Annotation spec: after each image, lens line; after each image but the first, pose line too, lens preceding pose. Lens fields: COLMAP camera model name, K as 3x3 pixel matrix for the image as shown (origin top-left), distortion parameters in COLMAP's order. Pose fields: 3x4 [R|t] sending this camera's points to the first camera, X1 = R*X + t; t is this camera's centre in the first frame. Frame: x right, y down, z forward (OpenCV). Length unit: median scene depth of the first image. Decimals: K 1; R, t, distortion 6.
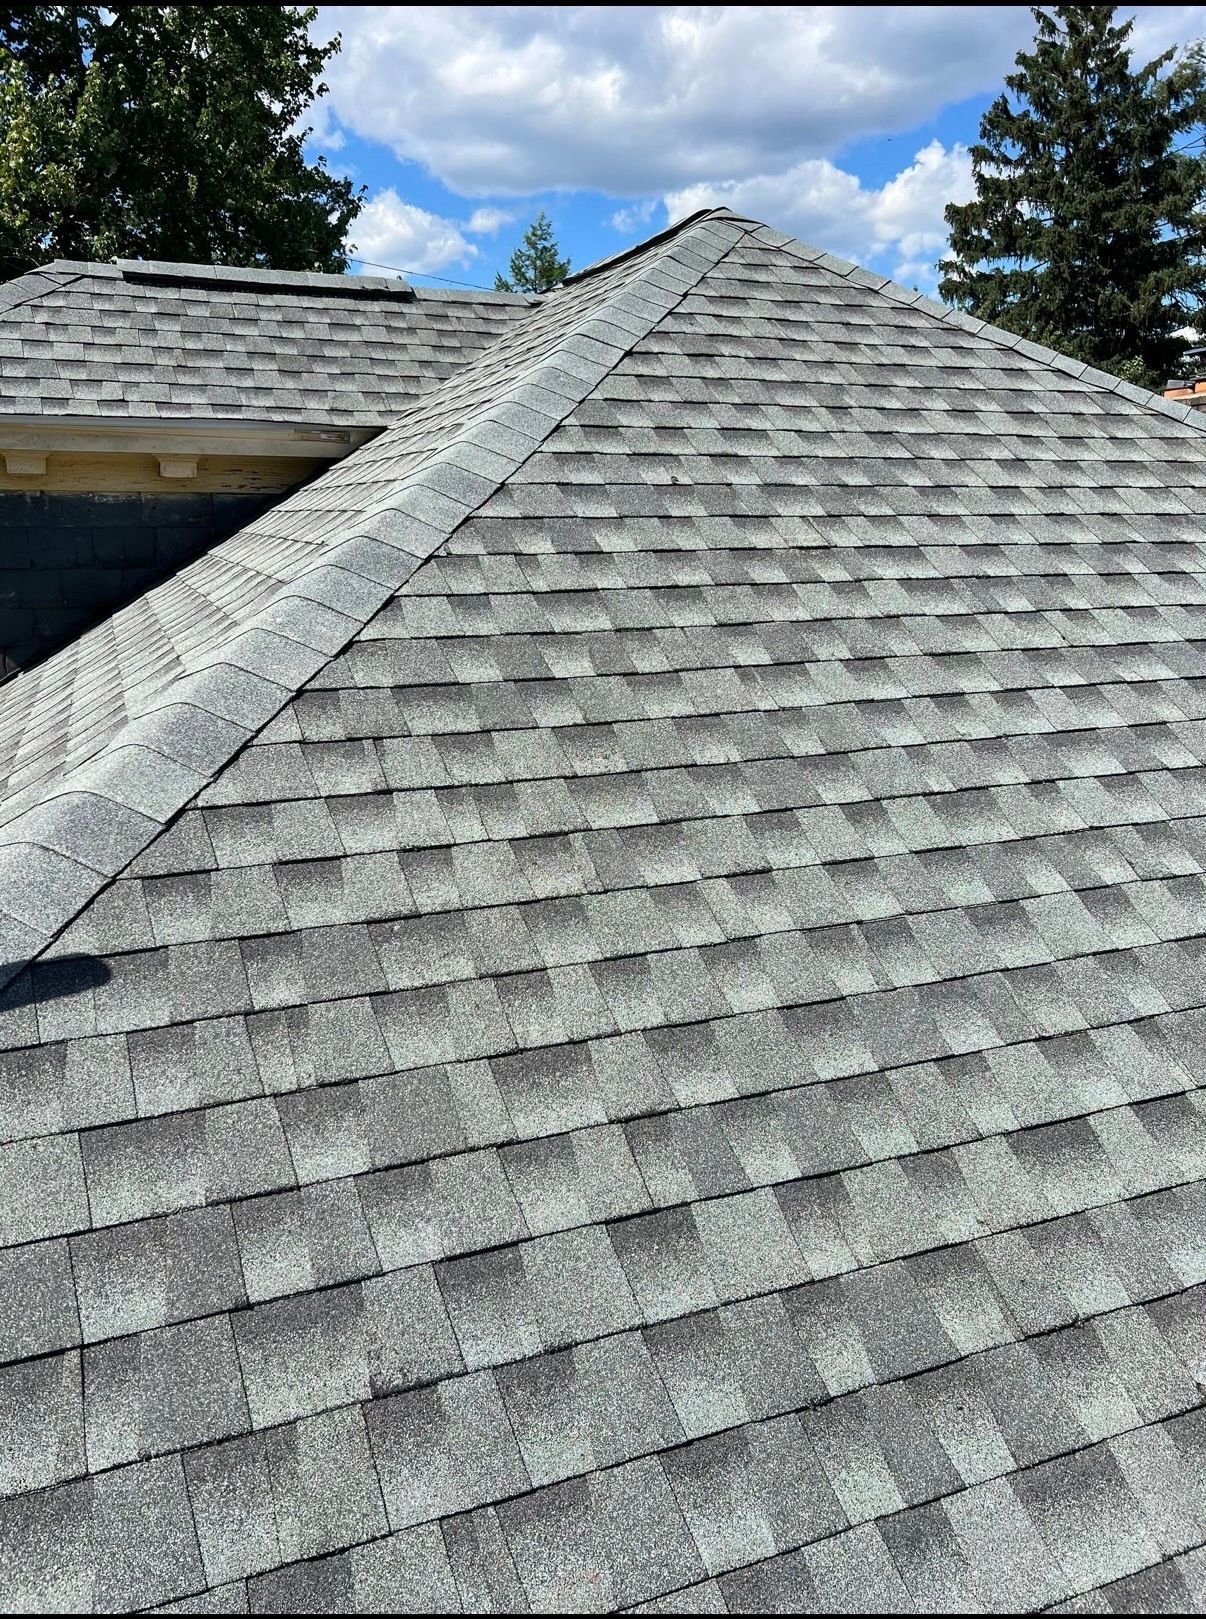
lens RADIAL K [[1195.8, 0, 603.0], [0, 1195.8, 809.5], [0, 0, 1]] dist [0.032079, -0.042752]
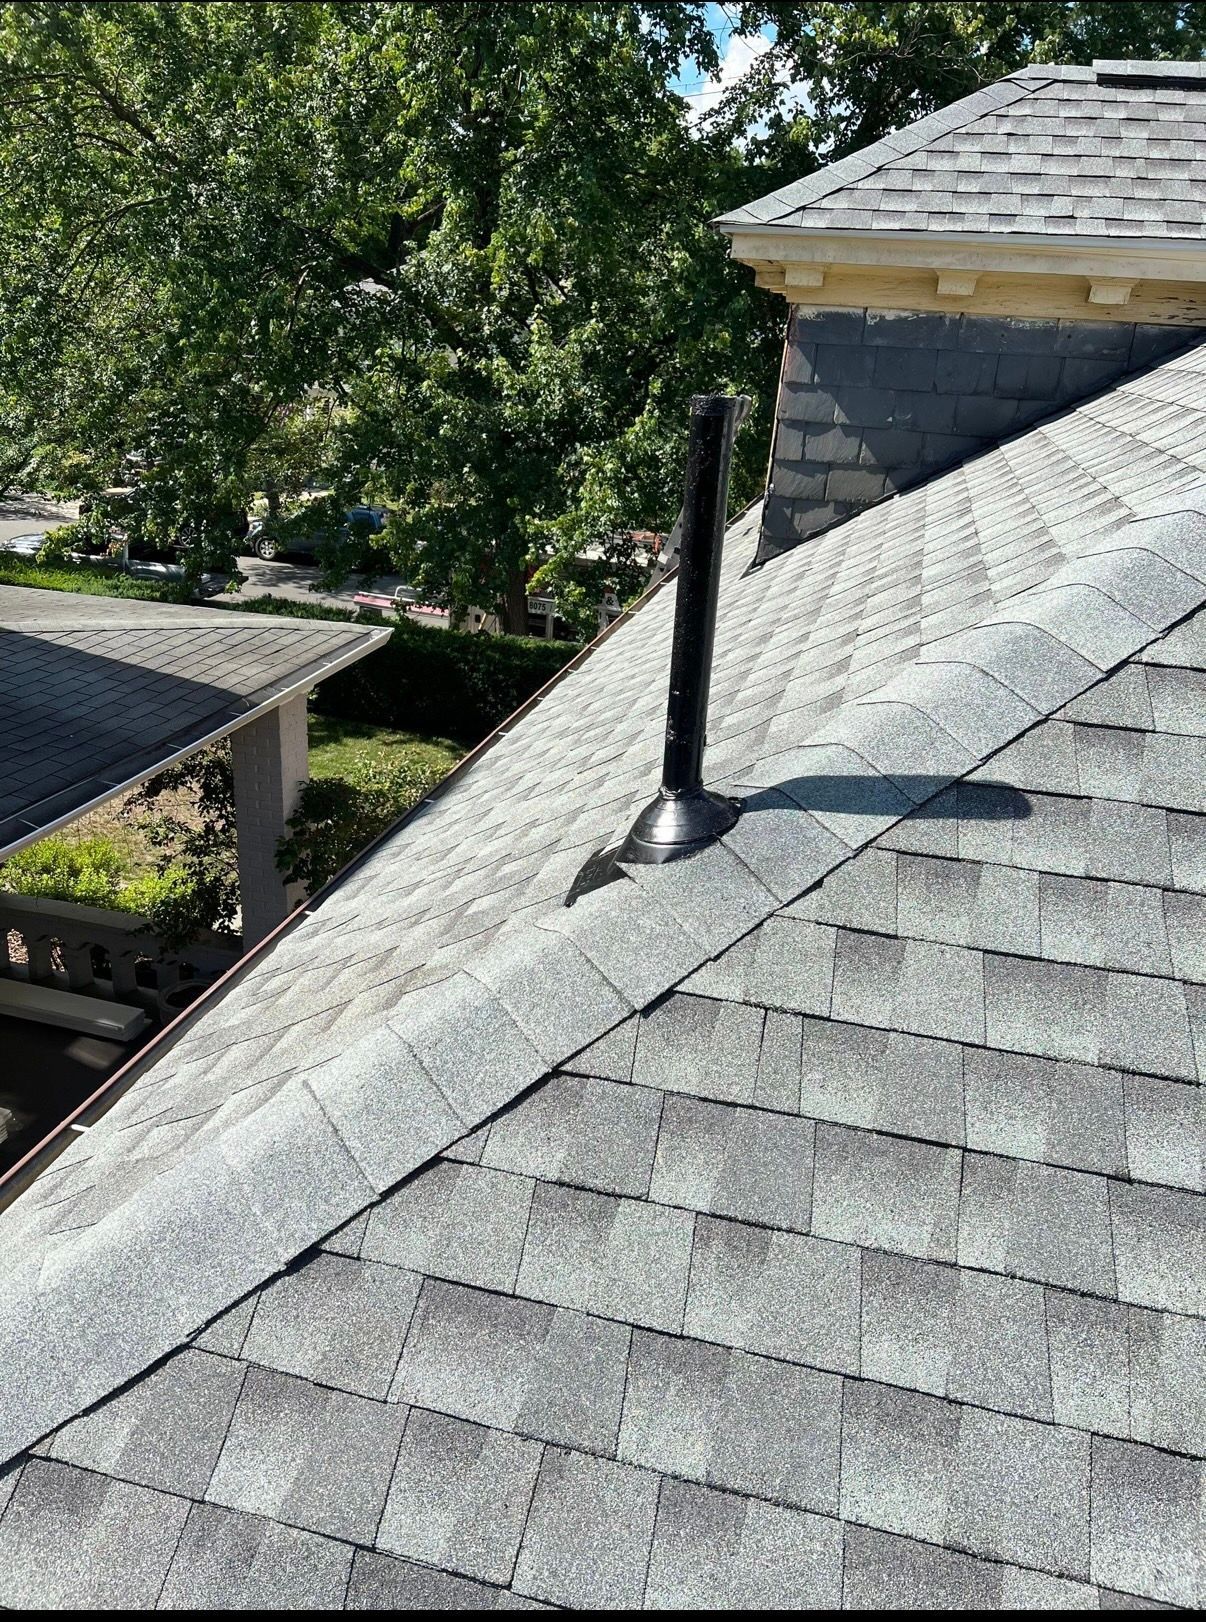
lens RADIAL K [[1198.0, 0, 603.0], [0, 1198.0, 811.0], [0, 0, 1]] dist [0.032079, -0.042752]
pose [[0.806066, 0.262927, -0.530214, -0.150392], [-0.195038, 0.963863, 0.181459, 0.022745], [0.558764, -0.042857, 0.828219, -0.027566]]
